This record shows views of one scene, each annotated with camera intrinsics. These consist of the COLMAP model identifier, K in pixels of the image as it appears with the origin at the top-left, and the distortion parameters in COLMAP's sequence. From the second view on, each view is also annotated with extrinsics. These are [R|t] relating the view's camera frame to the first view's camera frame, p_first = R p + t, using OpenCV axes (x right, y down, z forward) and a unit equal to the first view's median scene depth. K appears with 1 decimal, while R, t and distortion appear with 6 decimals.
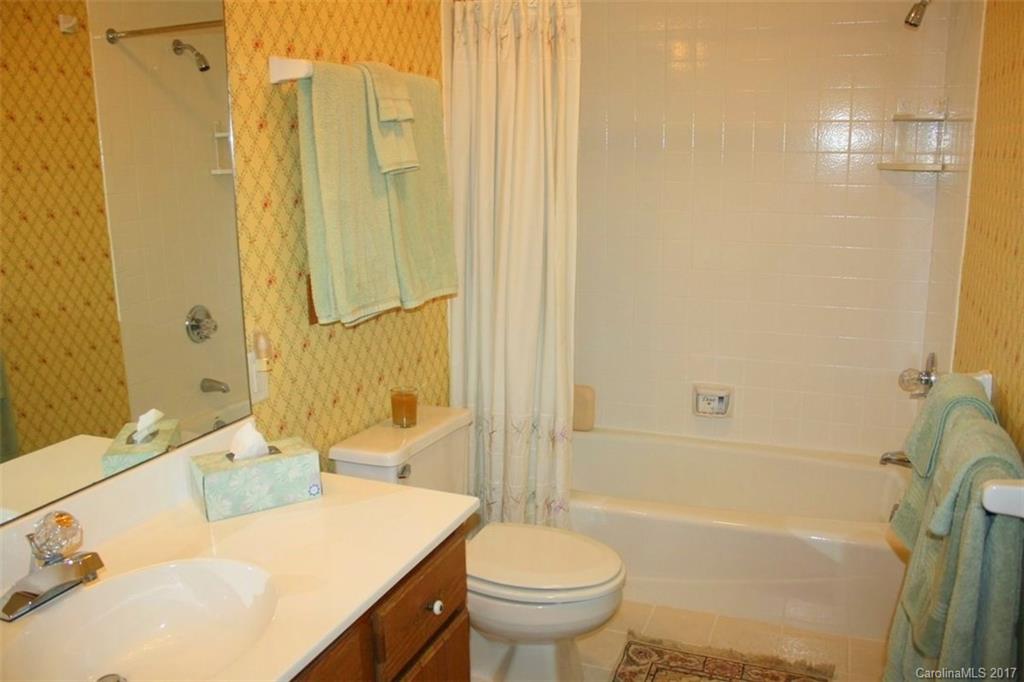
lens RADIAL K [[837.7, 0, 511.3], [0, 837.7, 344.1], [0, 0, 1]] dist [-0.109964, 0.065659]
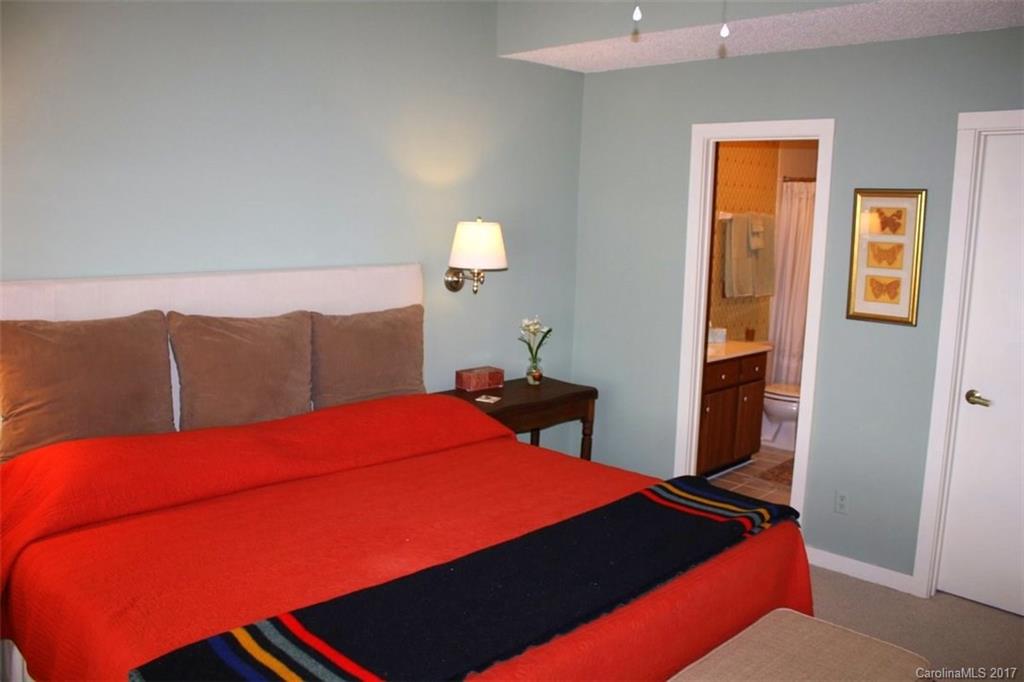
lens RADIAL K [[837.7, 0, 506.2], [0, 837.7, 340.2], [0, 0, 1]] dist [-0.109964, 0.065659]
pose [[0.922225, 0.081111, -0.378050, 0.178001], [-0.118860, 0.989876, -0.077569, 0.435618], [0.367931, 0.116471, 0.922530, -1.957258]]
